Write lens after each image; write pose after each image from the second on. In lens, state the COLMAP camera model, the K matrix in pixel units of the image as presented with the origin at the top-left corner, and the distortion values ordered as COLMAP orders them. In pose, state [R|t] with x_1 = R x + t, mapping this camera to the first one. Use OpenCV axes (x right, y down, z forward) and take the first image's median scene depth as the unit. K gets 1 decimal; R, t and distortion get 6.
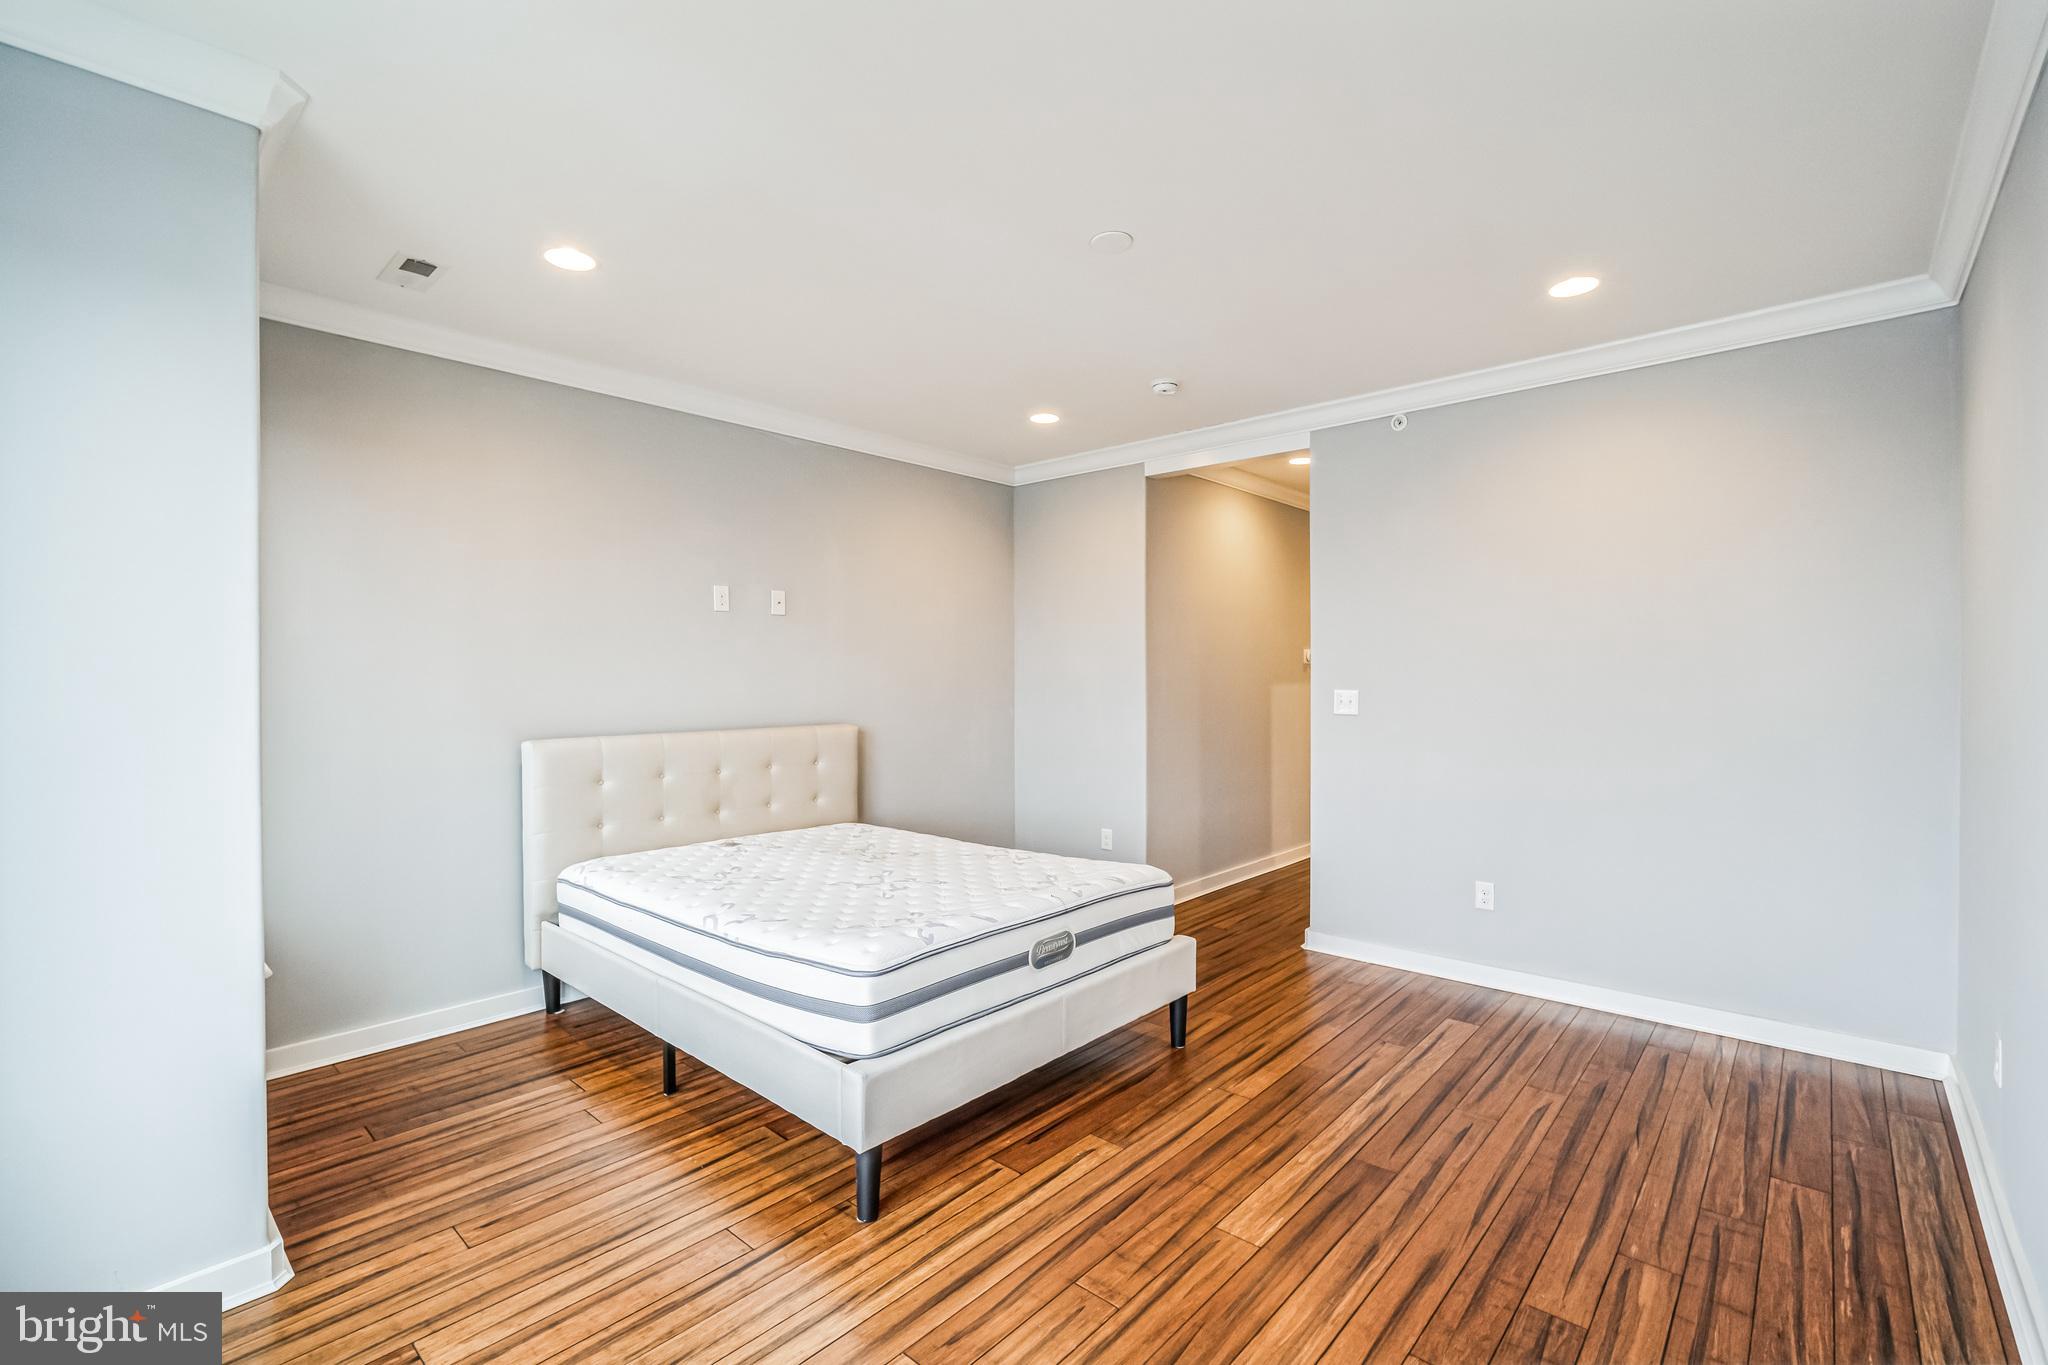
lens RADIAL K [[896.4, 0, 1021.5], [0, 896.4, 676.0], [0, 0, 1]] dist [-0.008778, 0.002256]
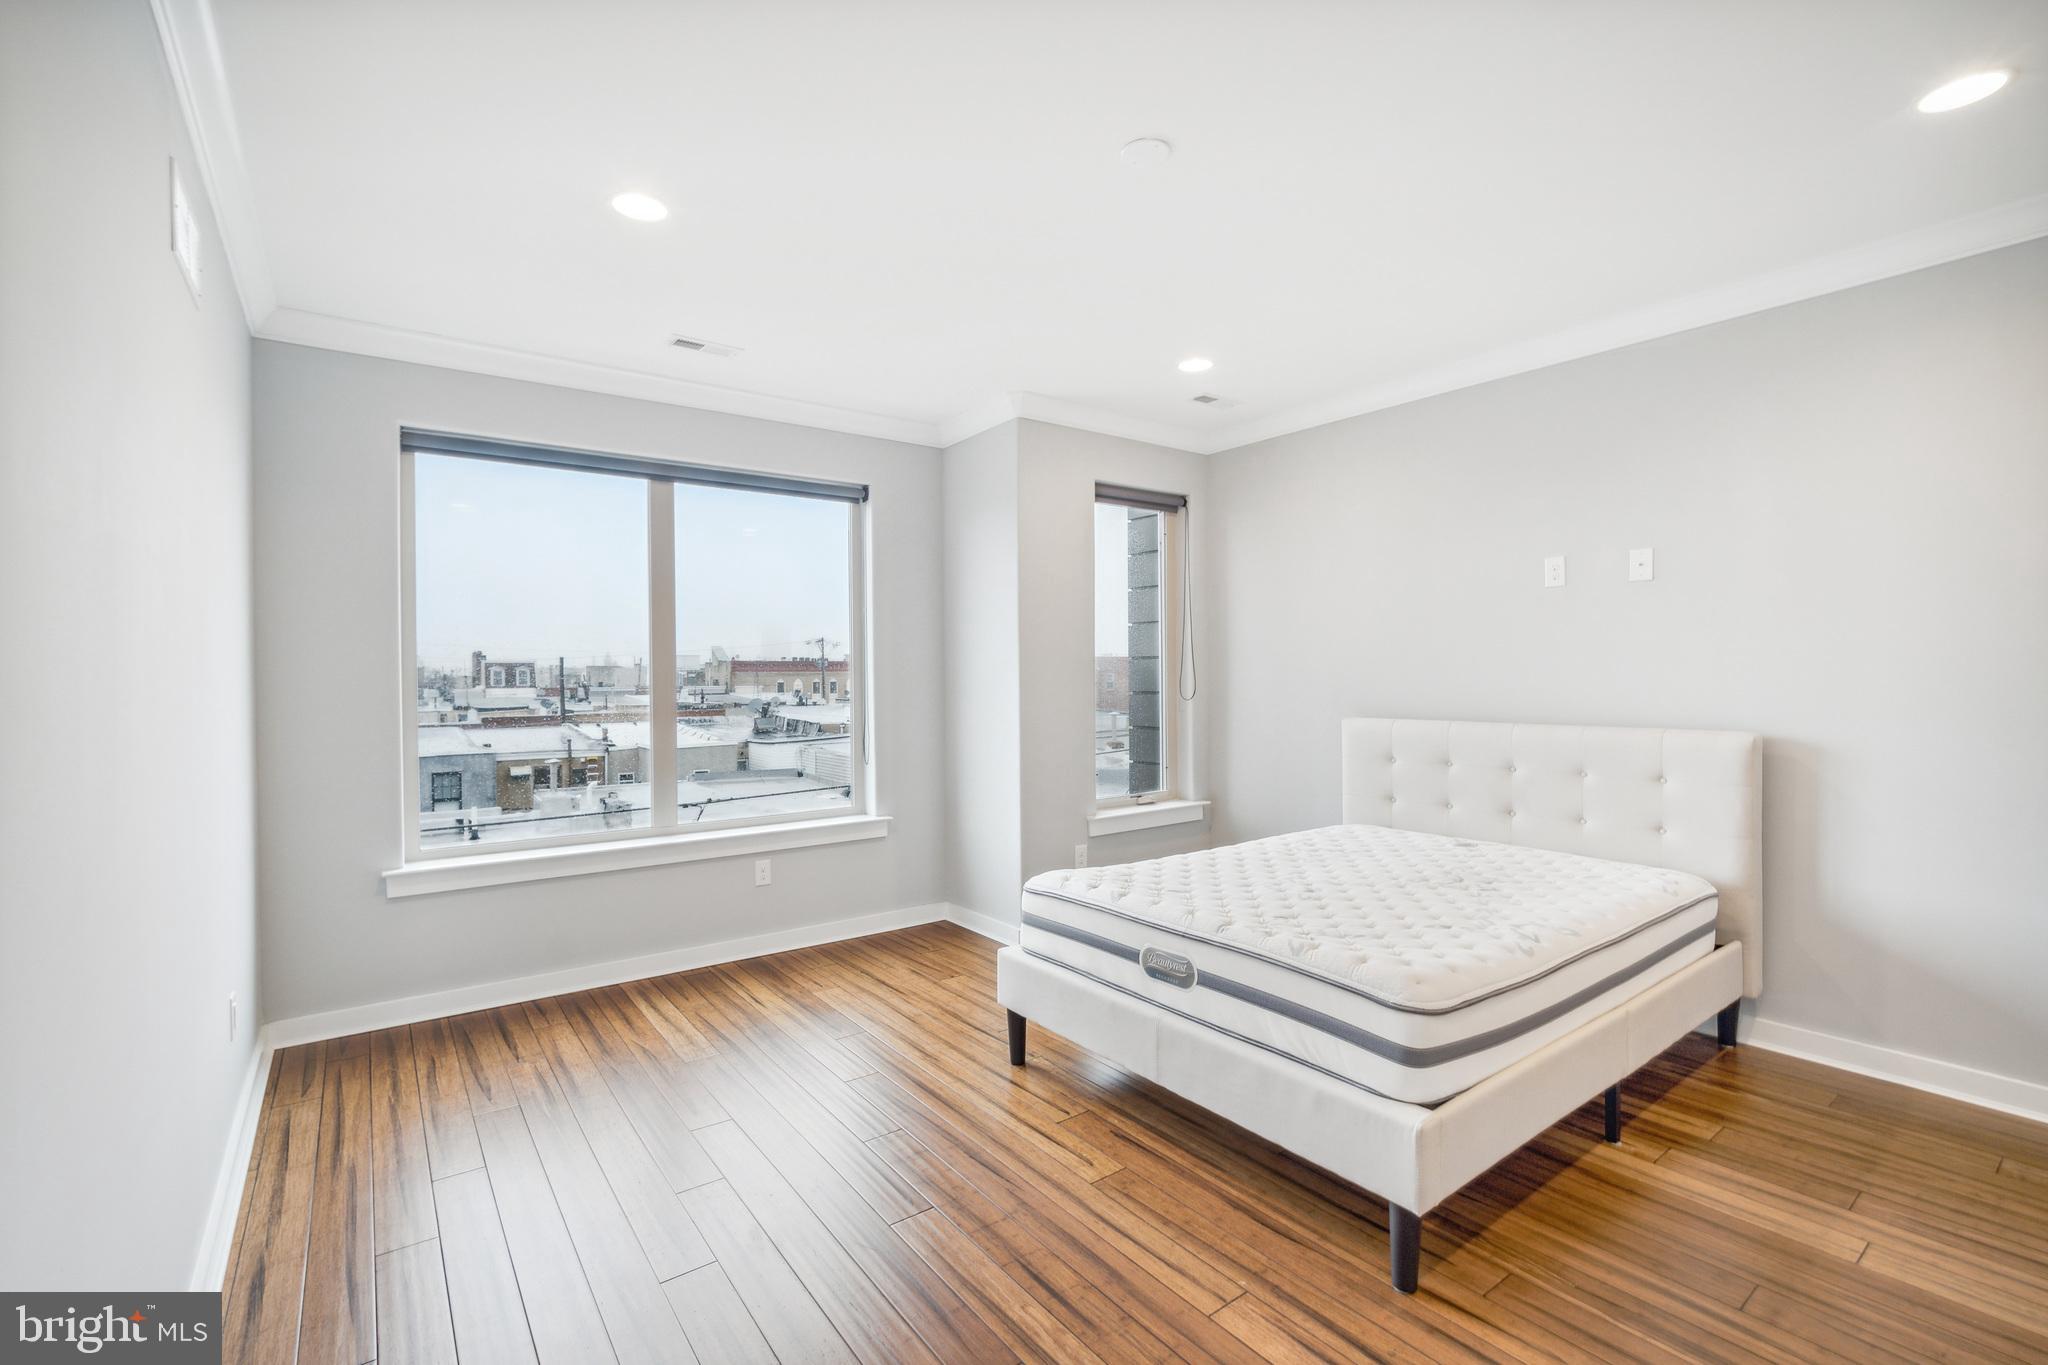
lens RADIAL K [[896.4, 0, 1016.8], [0, 896.4, 680.4], [0, 0, 1]] dist [-0.008778, 0.002256]
pose [[-0.196843, 0.010646, -0.980377, 0.927733], [0.008632, 0.999921, 0.009125, 0.007457], [0.980397, -0.006666, -0.196919, 1.013892]]
